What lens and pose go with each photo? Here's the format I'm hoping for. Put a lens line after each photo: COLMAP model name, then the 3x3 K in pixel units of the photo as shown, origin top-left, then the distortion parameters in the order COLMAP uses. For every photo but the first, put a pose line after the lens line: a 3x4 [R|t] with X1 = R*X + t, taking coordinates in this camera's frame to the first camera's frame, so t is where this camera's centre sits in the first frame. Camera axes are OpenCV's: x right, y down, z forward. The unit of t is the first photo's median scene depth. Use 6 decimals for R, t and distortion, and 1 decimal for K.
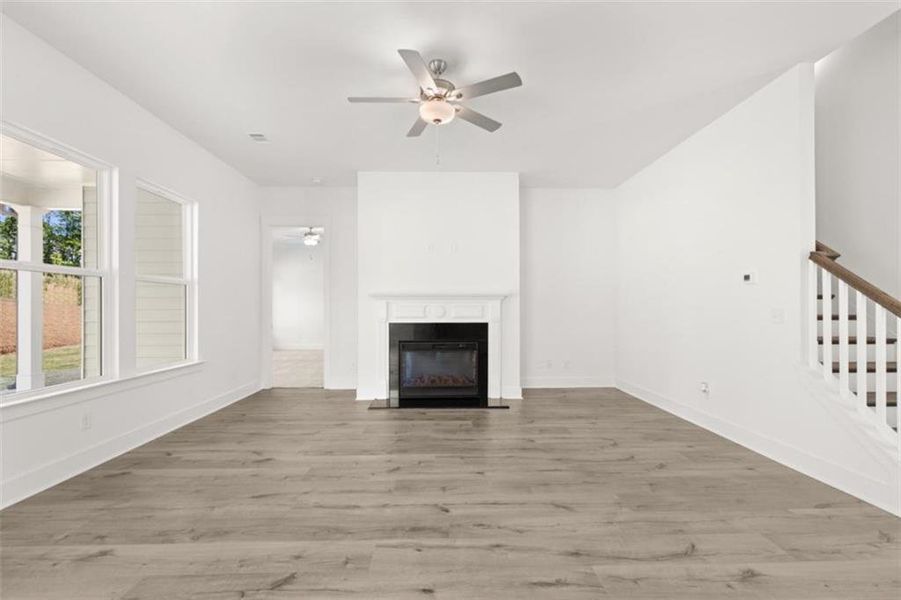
lens RADIAL K [[385.8, 0, 449.2], [0, 385.8, 304.9], [0, 0, 1]] dist [-0.002917, -0.000199]
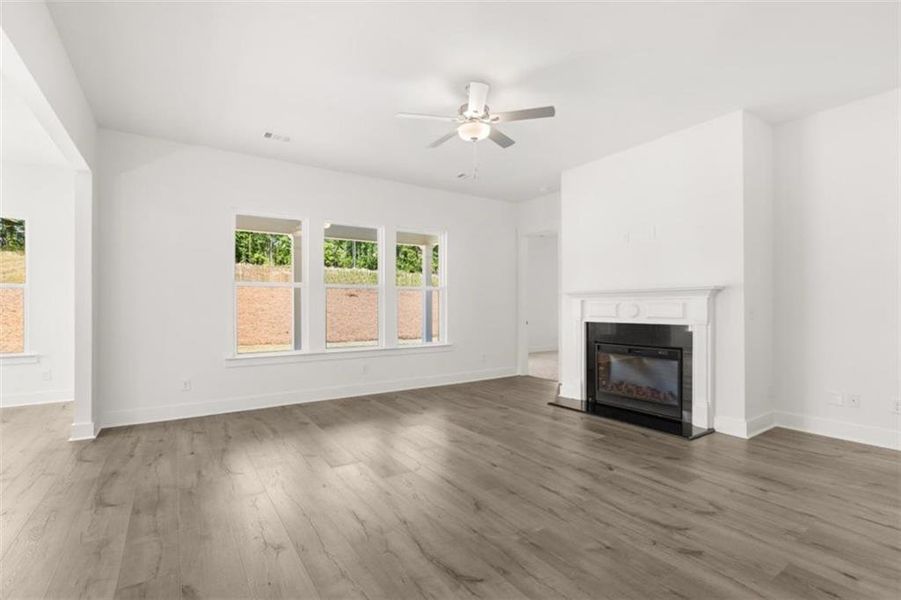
lens RADIAL K [[407.9, 0, 450.5], [0, 407.9, 300.0], [0, 0, 1]] dist [-0.000173, 0.000005]
pose [[0.541765, -0.013341, -0.840424, 0.525756], [0.007816, 0.999911, -0.010834, 0.001148], [0.840494, -0.000699, 0.541821, 0.170263]]
